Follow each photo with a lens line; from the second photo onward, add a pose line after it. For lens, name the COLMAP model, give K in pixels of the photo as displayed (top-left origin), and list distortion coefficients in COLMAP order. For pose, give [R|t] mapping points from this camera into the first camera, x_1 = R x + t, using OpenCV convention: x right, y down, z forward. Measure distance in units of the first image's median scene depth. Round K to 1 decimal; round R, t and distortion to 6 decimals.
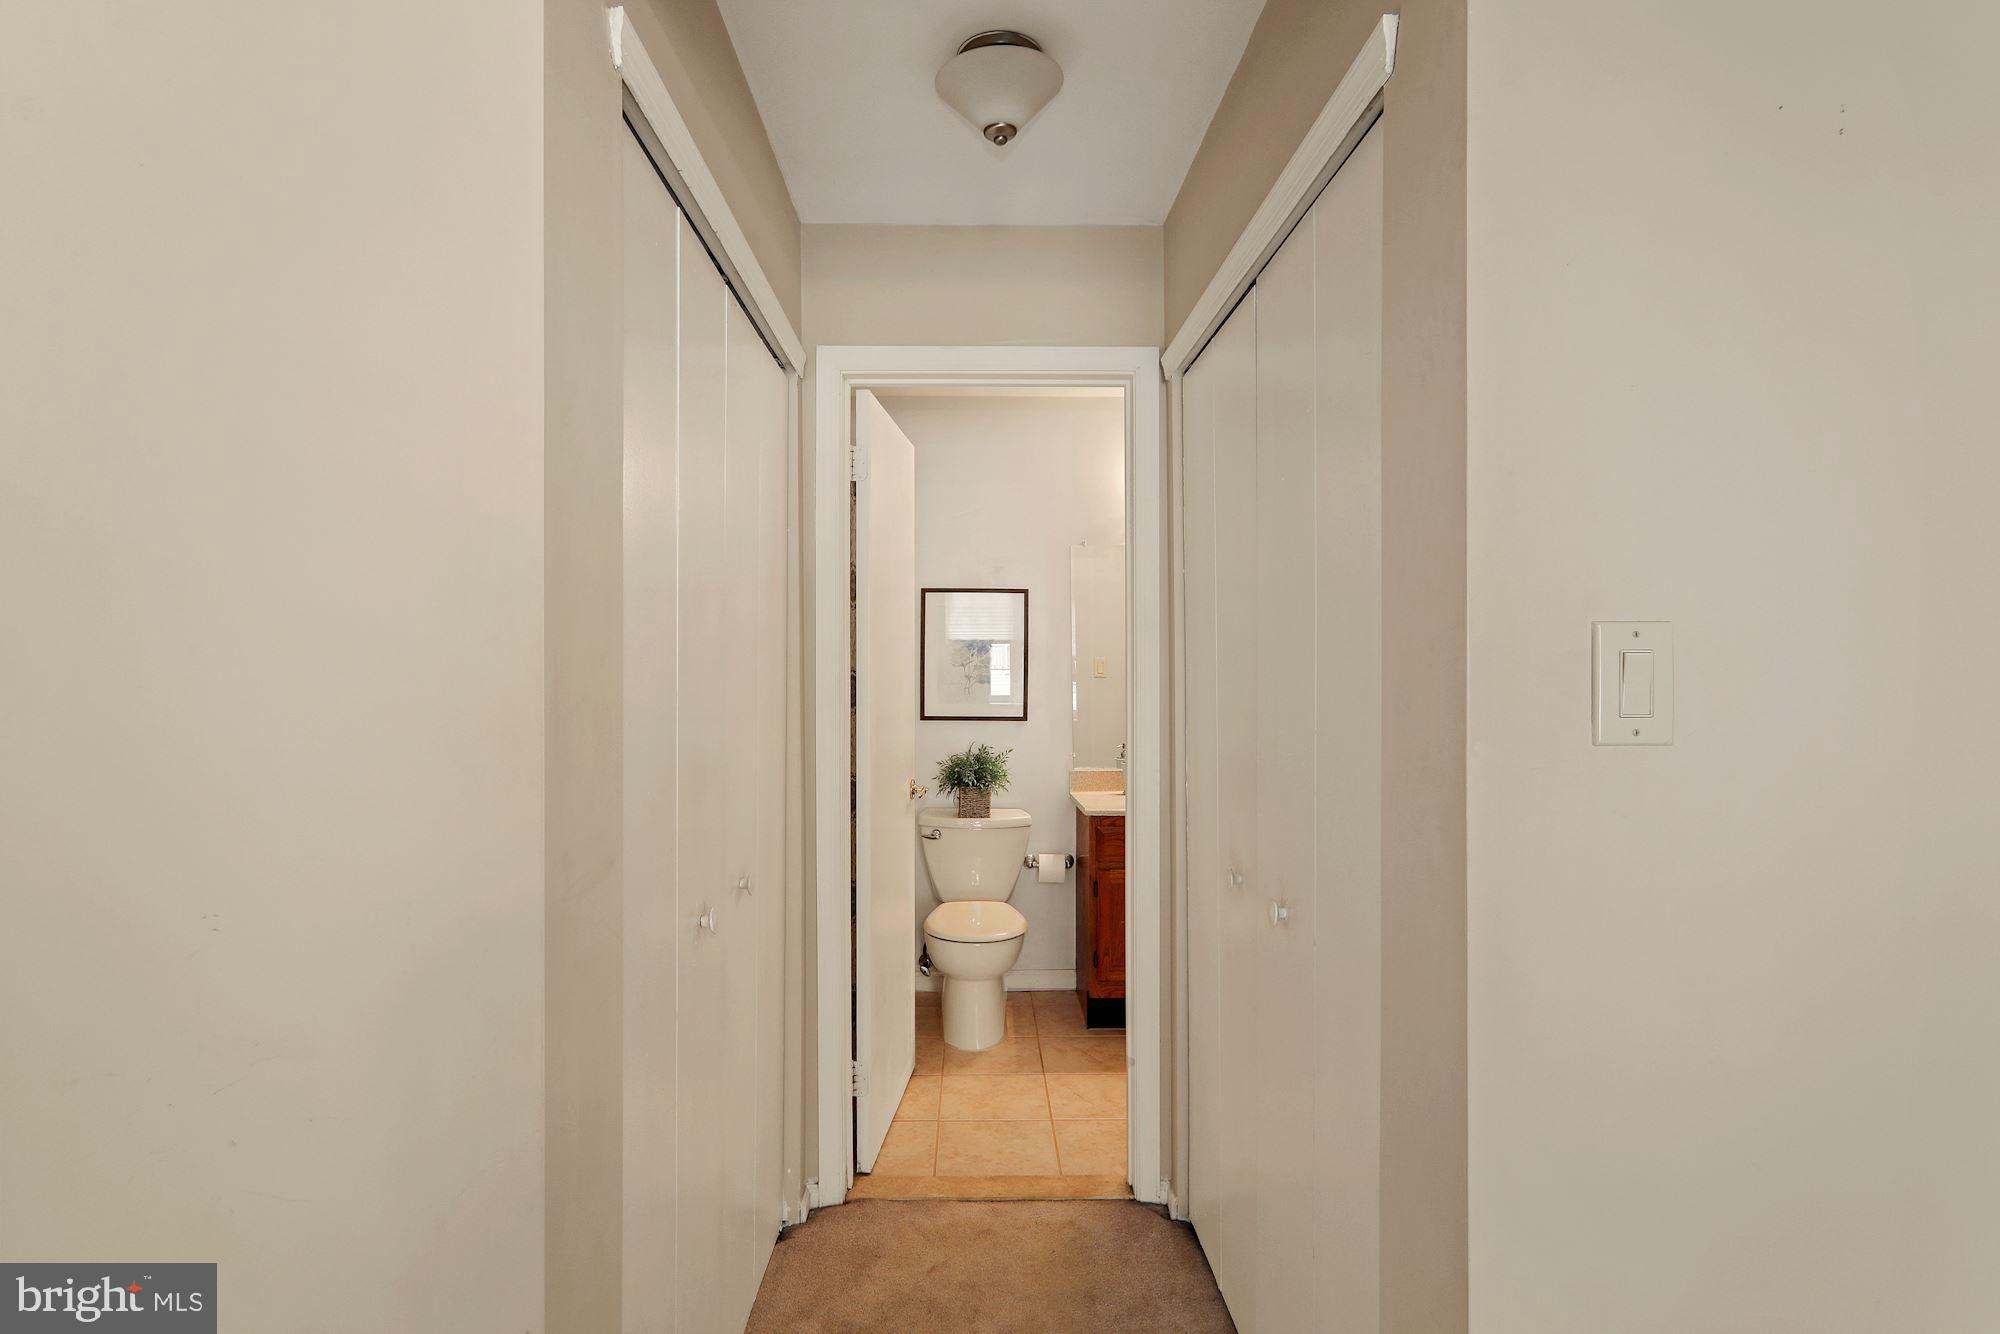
lens RADIAL K [[1069.7, 0, 997.8], [0, 1069.7, 663.9], [0, 0, 1]] dist [-0.006306, -0.001098]
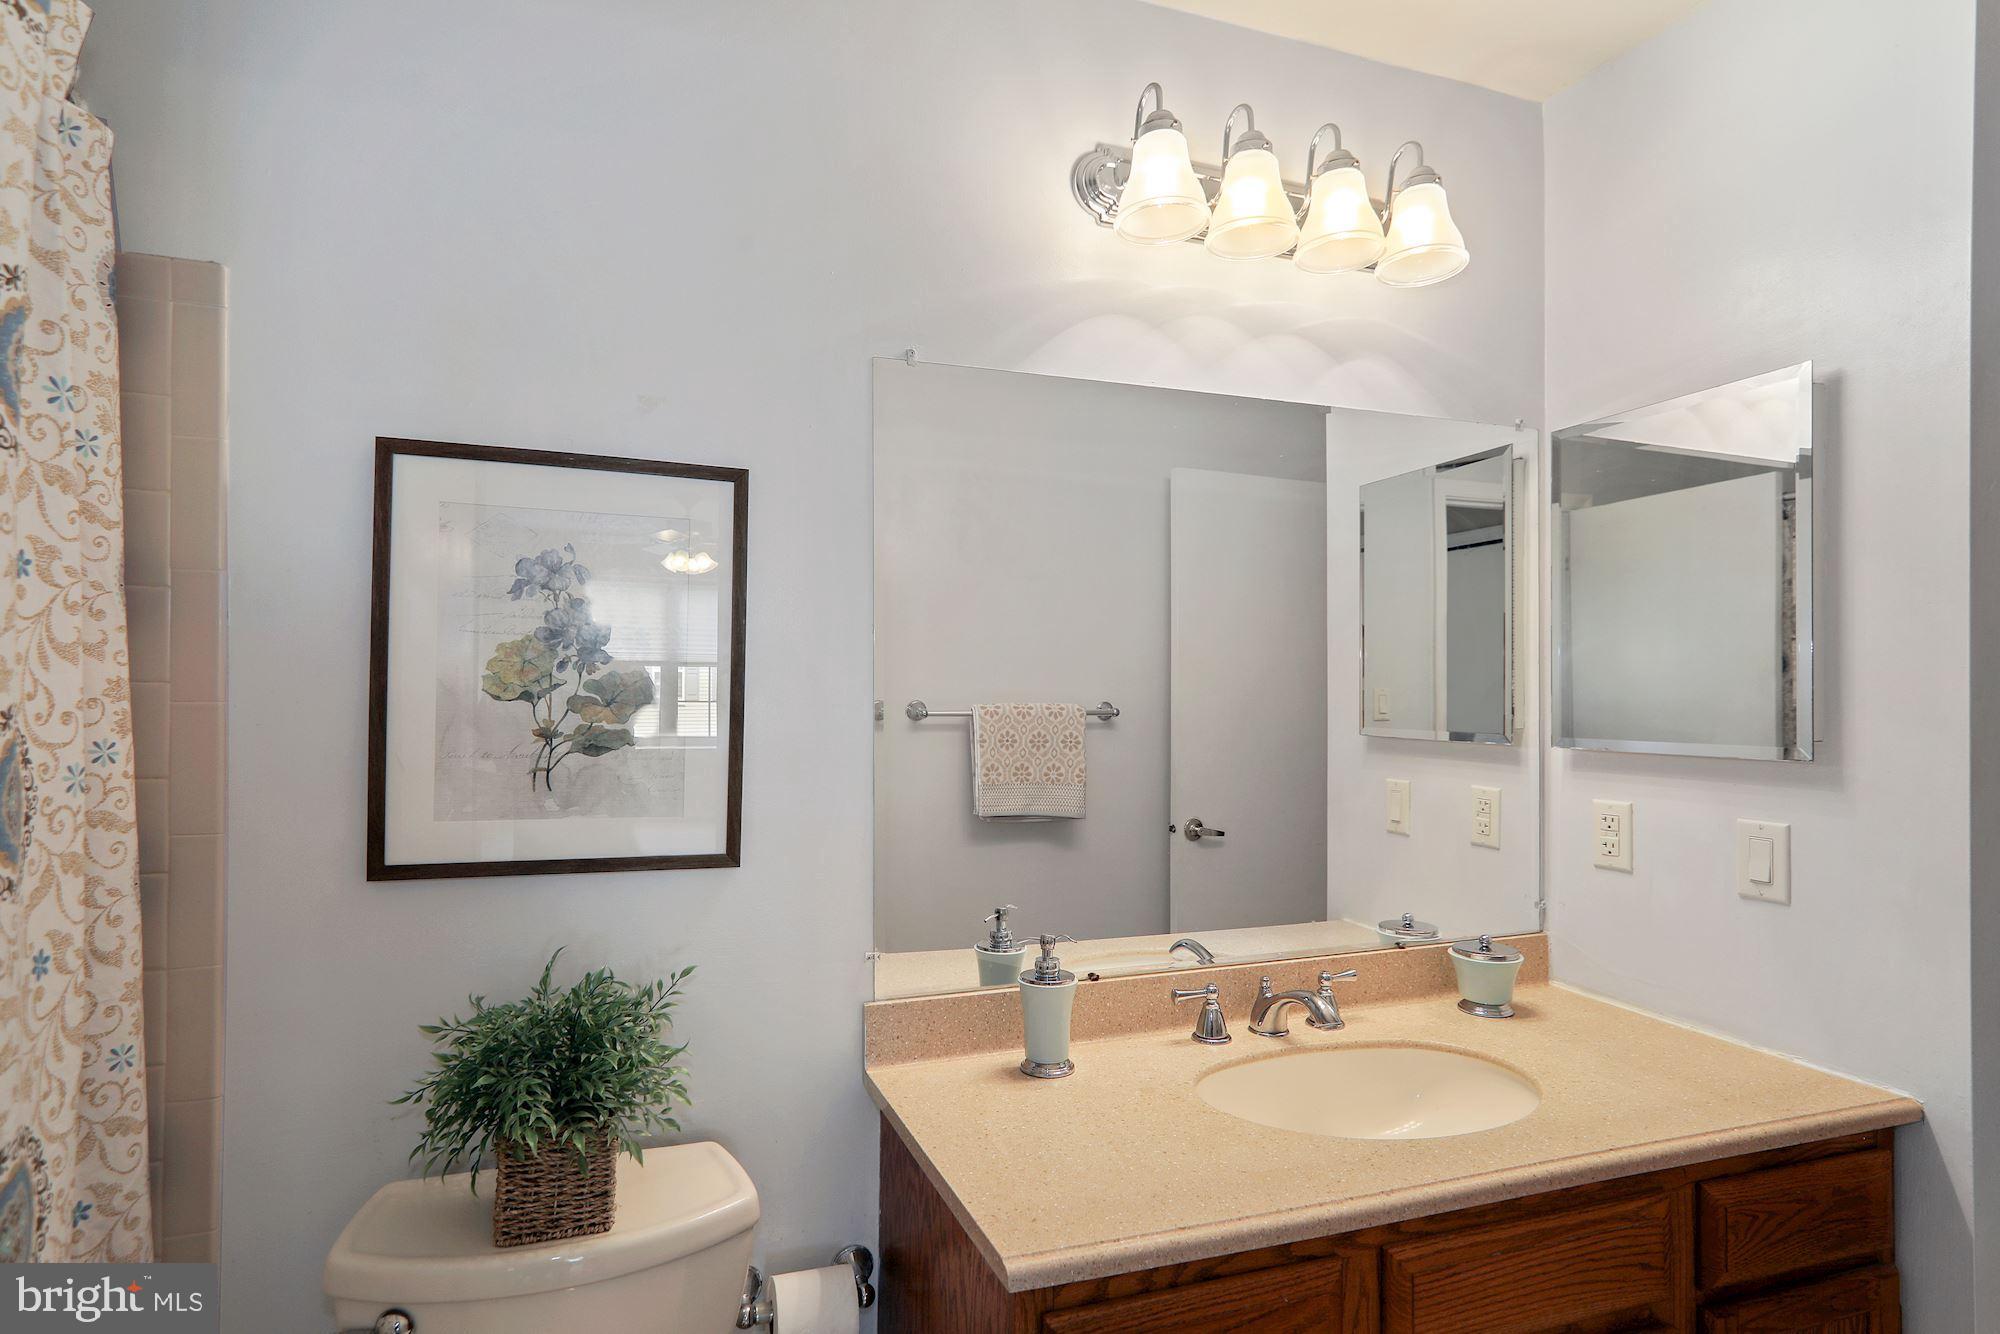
lens RADIAL K [[1069.7, 0, 1004.8], [0, 1069.7, 685.4], [0, 0, 1]] dist [-0.006306, -0.001098]
pose [[0.950017, 0.007178, 0.312116, 0.002286], [-0.002448, 0.999876, -0.015545, 0.002516], [-0.312188, 0.014004, 0.949917, 0.665729]]
